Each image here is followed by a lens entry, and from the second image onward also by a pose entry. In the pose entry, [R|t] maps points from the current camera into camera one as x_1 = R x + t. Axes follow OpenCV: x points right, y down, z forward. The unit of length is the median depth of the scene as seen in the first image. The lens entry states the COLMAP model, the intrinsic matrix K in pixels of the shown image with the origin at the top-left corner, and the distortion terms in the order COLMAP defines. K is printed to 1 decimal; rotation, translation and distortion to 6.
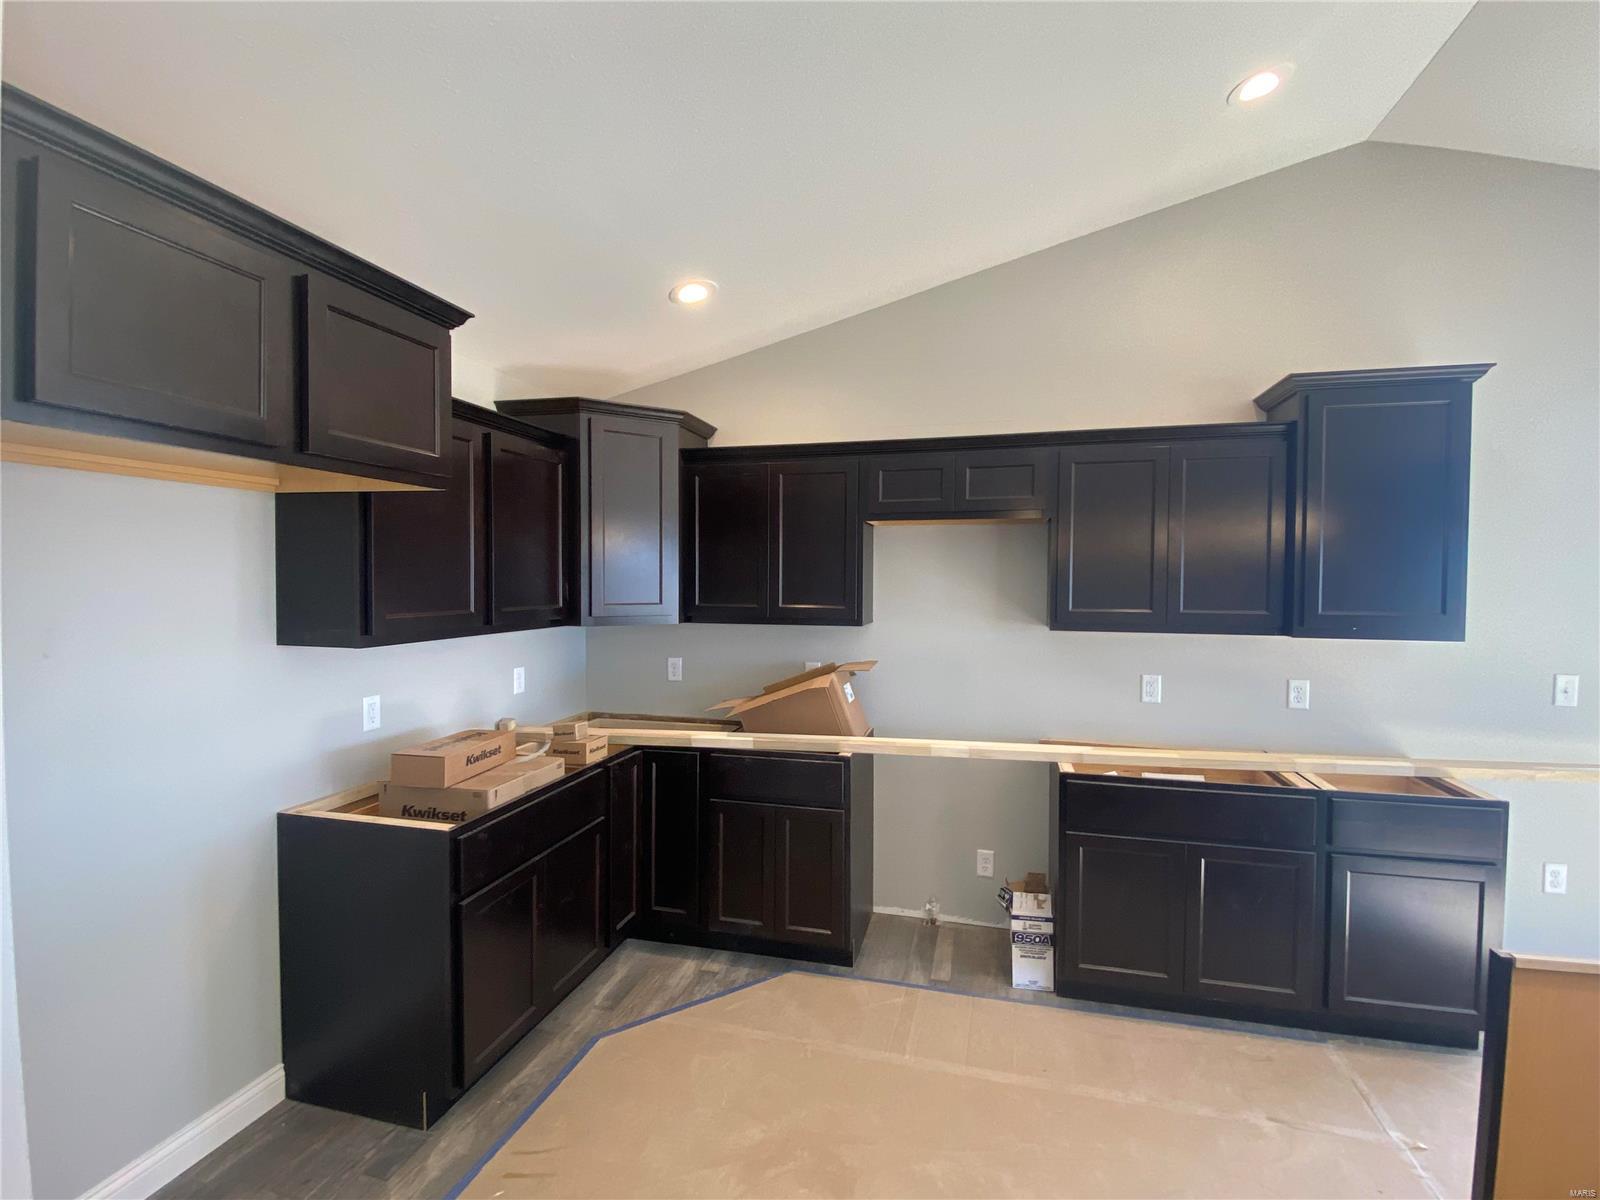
lens RADIAL K [[768.1, 0, 784.5], [0, 768.1, 596.9], [0, 0, 1]] dist [0.010881, -0.015574]
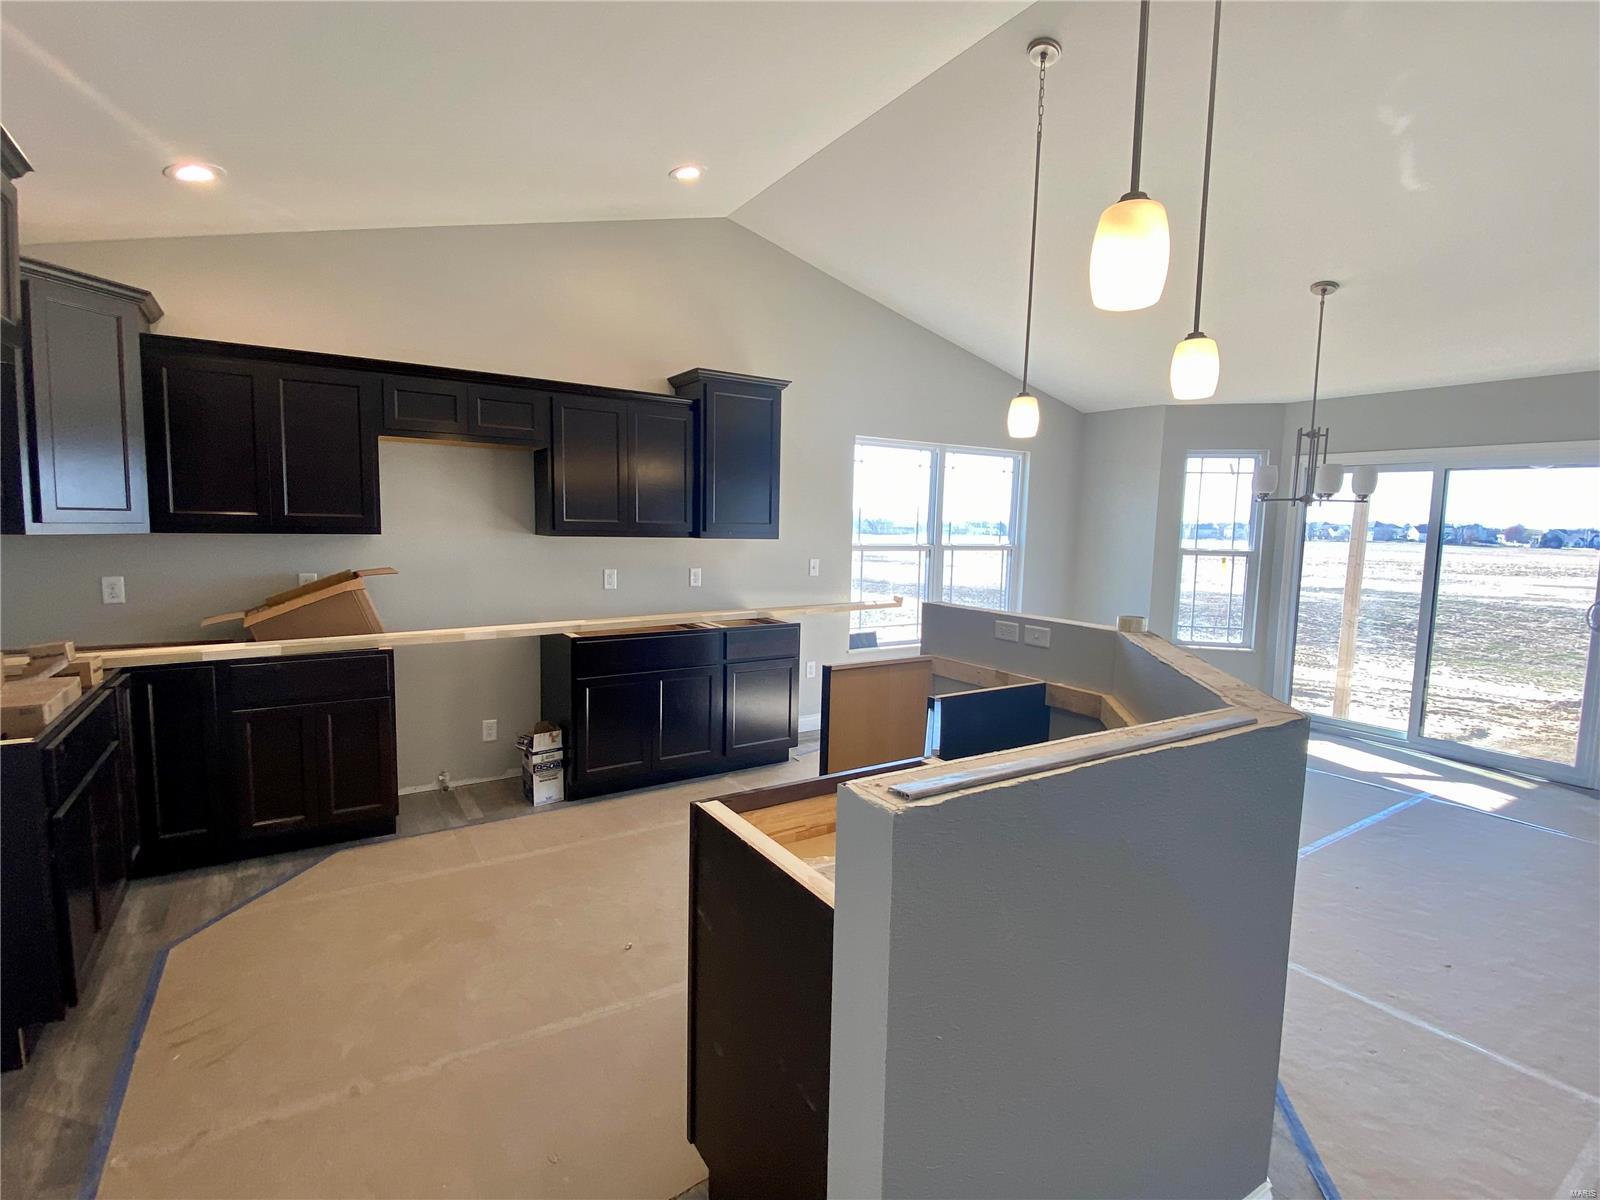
lens RADIAL K [[768.1, 0, 809.9], [0, 768.1, 599.9], [0, 0, 1]] dist [0.010881, -0.015574]
pose [[0.659590, -0.064358, 0.748865, -0.353354], [-0.002119, 0.996164, 0.087477, 0.037261], [-0.751623, -0.059286, 0.656923, -0.199876]]
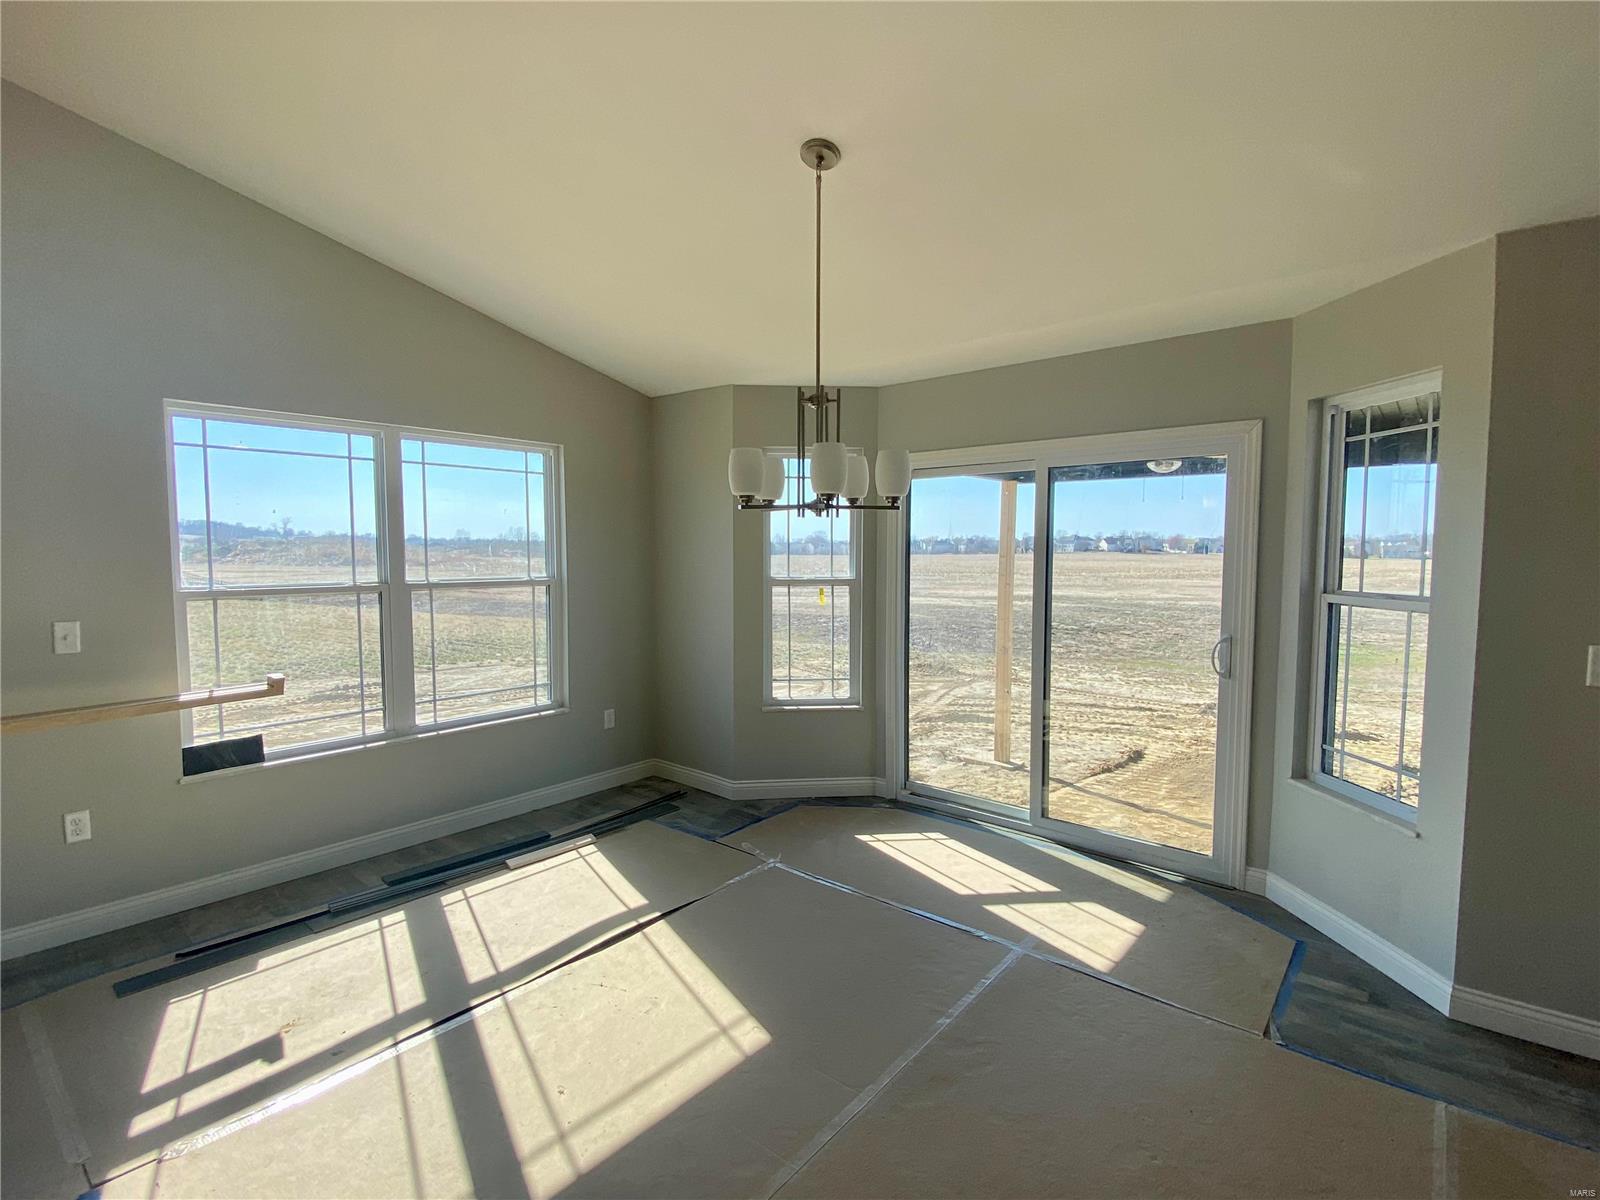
lens RADIAL K [[768.1, 0, 811.0], [0, 768.1, 595.4], [0, 0, 1]] dist [0.010881, -0.015574]
pose [[0.407947, -0.061575, 0.910927, 0.490678], [0.017781, 0.998070, 0.059503, 0.024058], [-0.912833, -0.008077, 0.408254, -0.284648]]
